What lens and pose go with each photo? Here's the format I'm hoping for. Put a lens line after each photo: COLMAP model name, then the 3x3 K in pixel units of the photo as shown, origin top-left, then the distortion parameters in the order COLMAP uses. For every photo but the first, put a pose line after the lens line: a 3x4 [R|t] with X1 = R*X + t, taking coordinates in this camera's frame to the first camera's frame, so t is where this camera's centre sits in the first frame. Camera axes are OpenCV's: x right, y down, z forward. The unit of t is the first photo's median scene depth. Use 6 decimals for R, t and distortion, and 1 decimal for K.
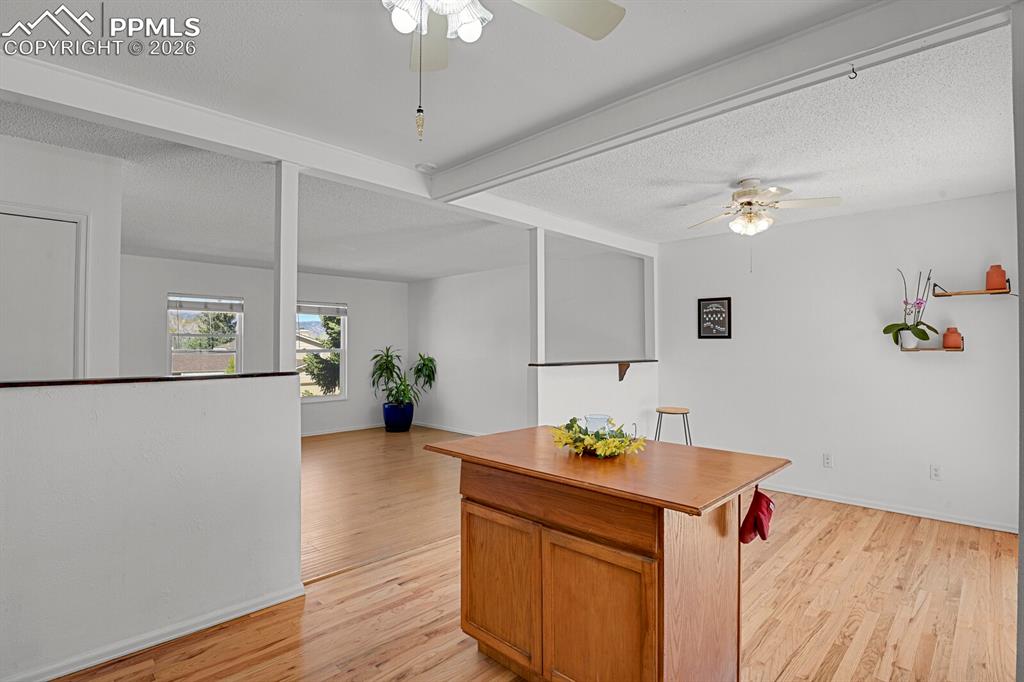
lens RADIAL K [[500.6, 0, 512.0], [0, 500.6, 341.0], [0, 0, 1]] dist [-0.022696, -0.005188]
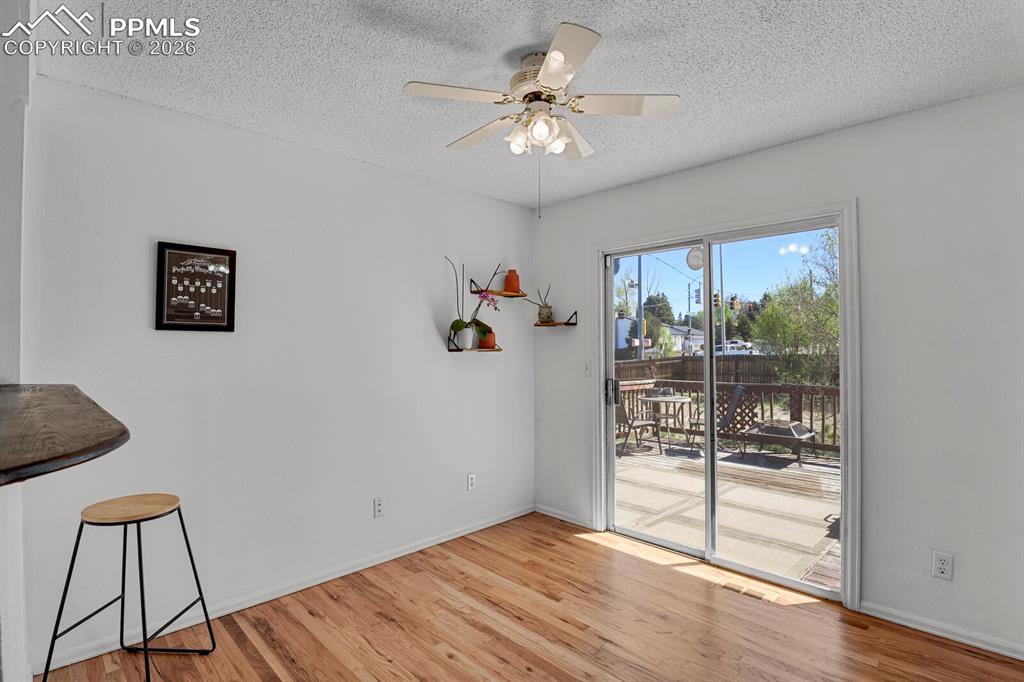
lens RADIAL K [[500.6, 0, 512.0], [0, 500.6, 341.0], [0, 0, 1]] dist [-0.022696, -0.005188]
pose [[0.019180, 0.010602, 0.999760, -0.066314], [-0.008929, 0.999906, -0.010432, 0.007541], [-0.999776, -0.008727, 0.019273, 0.701160]]
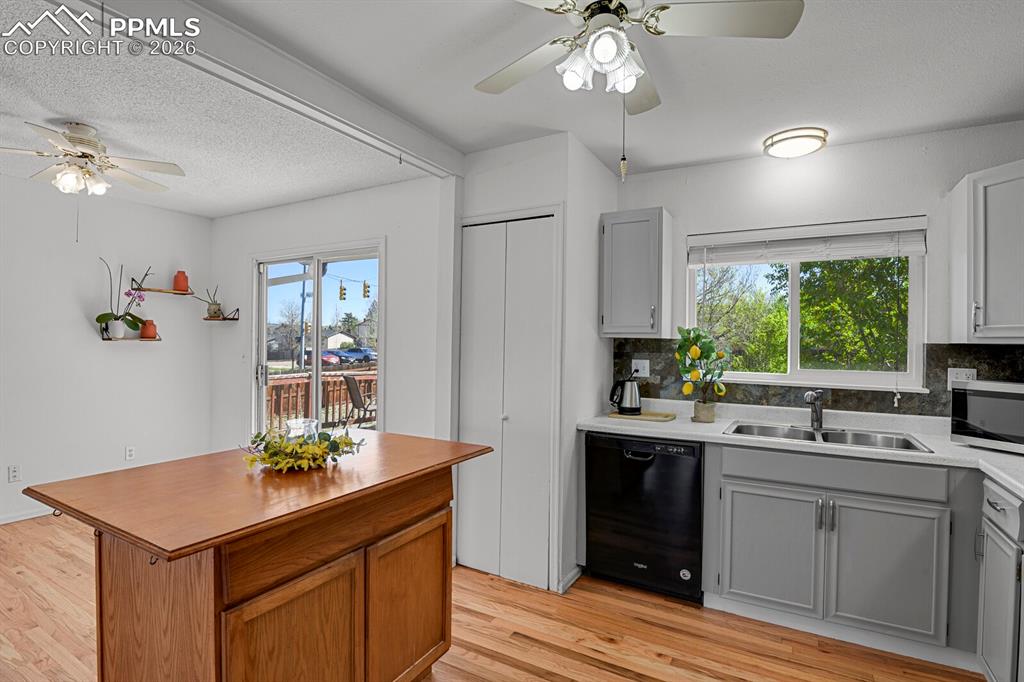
lens RADIAL K [[500.6, 0, 512.0], [0, 500.6, 341.0], [0, 0, 1]] dist [-0.022696, -0.005188]
pose [[-0.249706, -0.003151, 0.968317, -0.305123], [-0.024511, 0.999695, -0.003067, 0.003033], [-0.968011, -0.024500, -0.249707, 0.357340]]
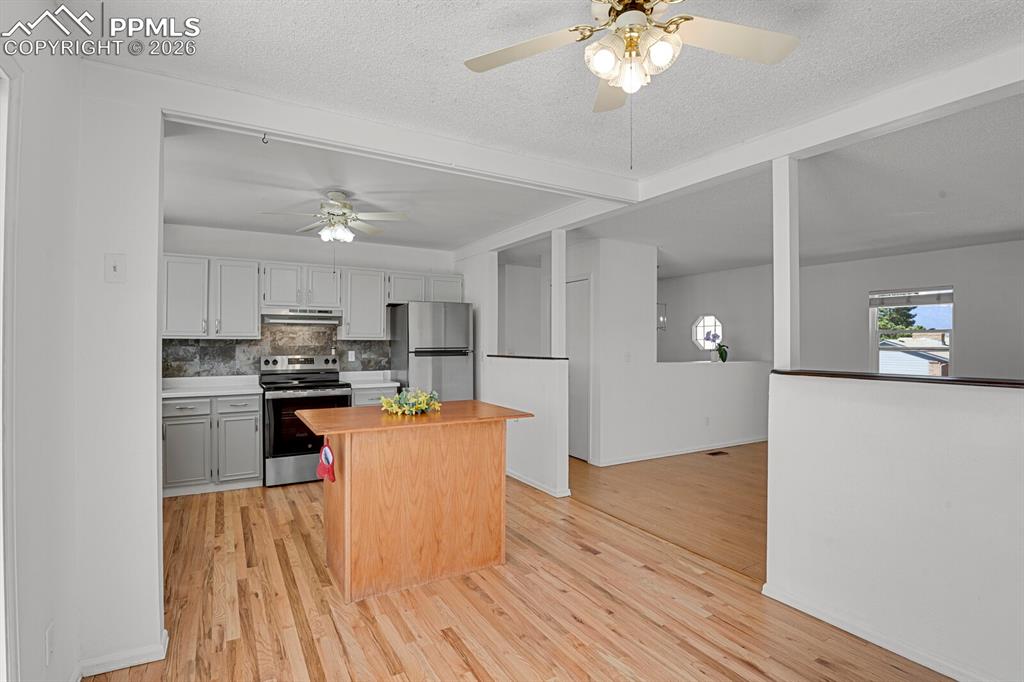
lens RADIAL K [[500.6, 0, 512.0], [0, 500.6, 341.0], [0, 0, 1]] dist [-0.022696, -0.005188]
pose [[-0.261409, -0.002693, -0.965224, 0.633885], [0.007170, 0.999963, -0.004731, 0.007262], [0.965202, -0.008158, -0.261380, 0.694212]]
